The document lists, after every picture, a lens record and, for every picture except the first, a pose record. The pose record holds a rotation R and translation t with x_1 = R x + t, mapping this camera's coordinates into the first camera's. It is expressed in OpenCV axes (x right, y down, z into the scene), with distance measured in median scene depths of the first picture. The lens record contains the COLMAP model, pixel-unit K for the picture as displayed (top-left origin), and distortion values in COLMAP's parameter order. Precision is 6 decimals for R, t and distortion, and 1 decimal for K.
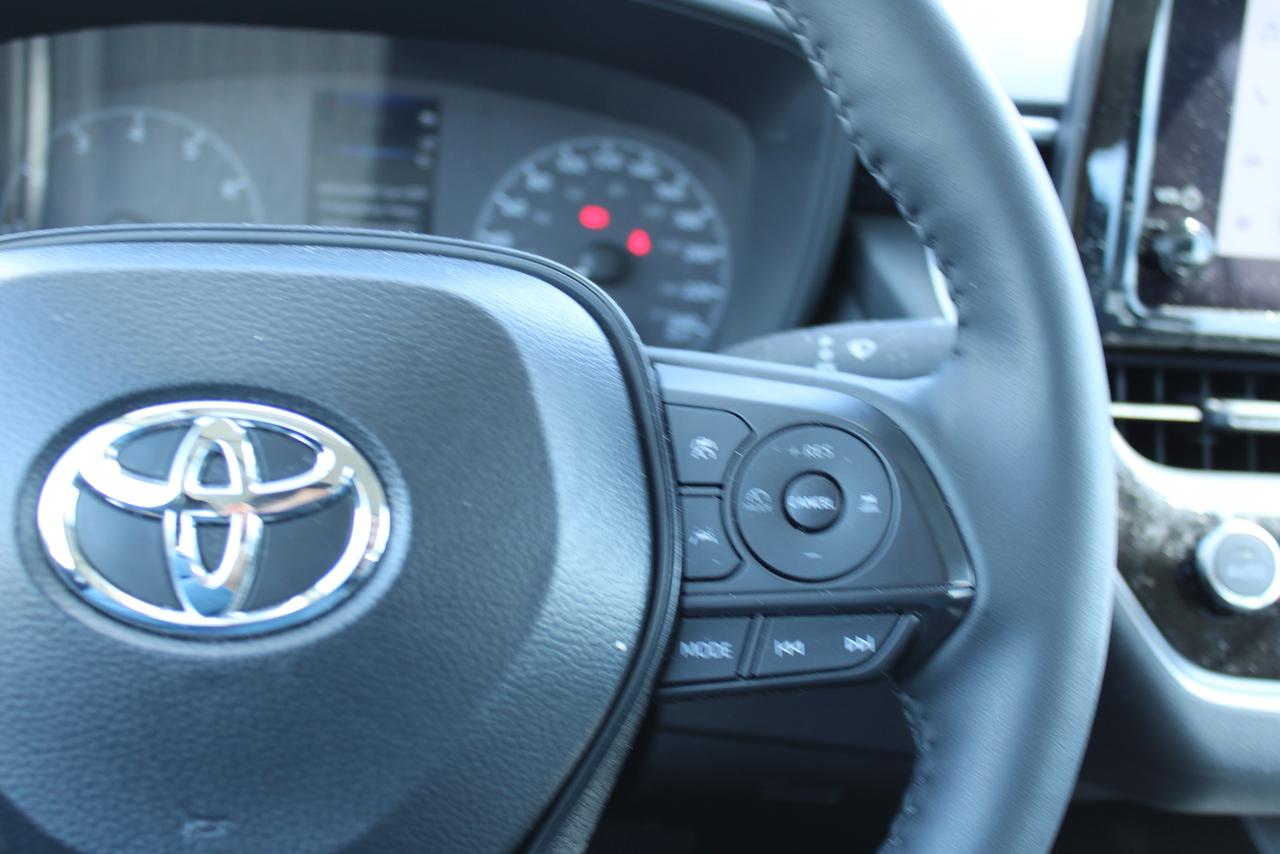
lens RADIAL K [[1524.0, 0, 640.0], [0, 1524.0, 427.0], [0, 0, 1]] dist [-0.095052, 0.061975]
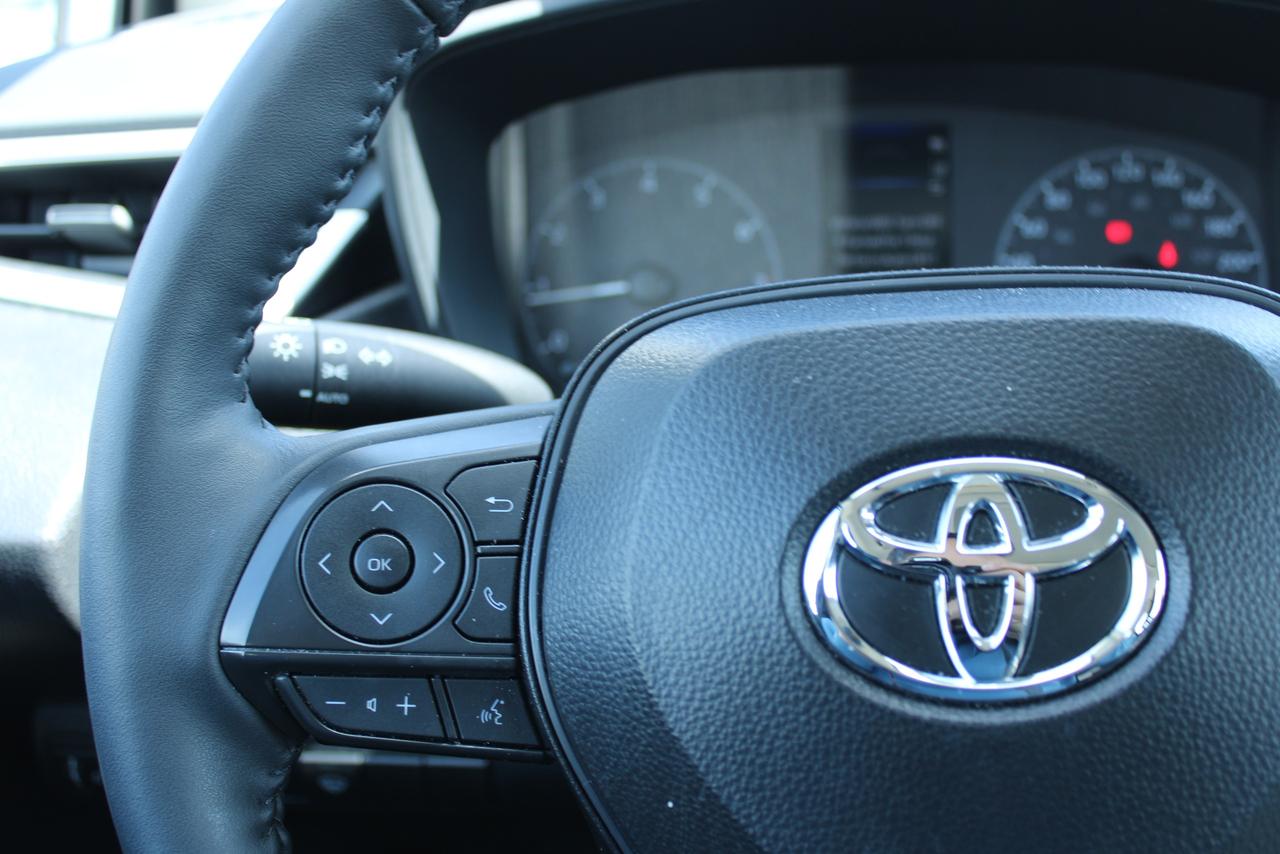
lens RADIAL K [[1524.0, 0, 640.0], [0, 1524.0, 427.0], [0, 0, 1]] dist [-0.095052, 0.061975]
pose [[0.972763, -0.055706, -0.225007, -0.264268], [0.052746, 0.998424, -0.019149, -0.028452], [0.225720, 0.006759, 0.974169, 0.011528]]
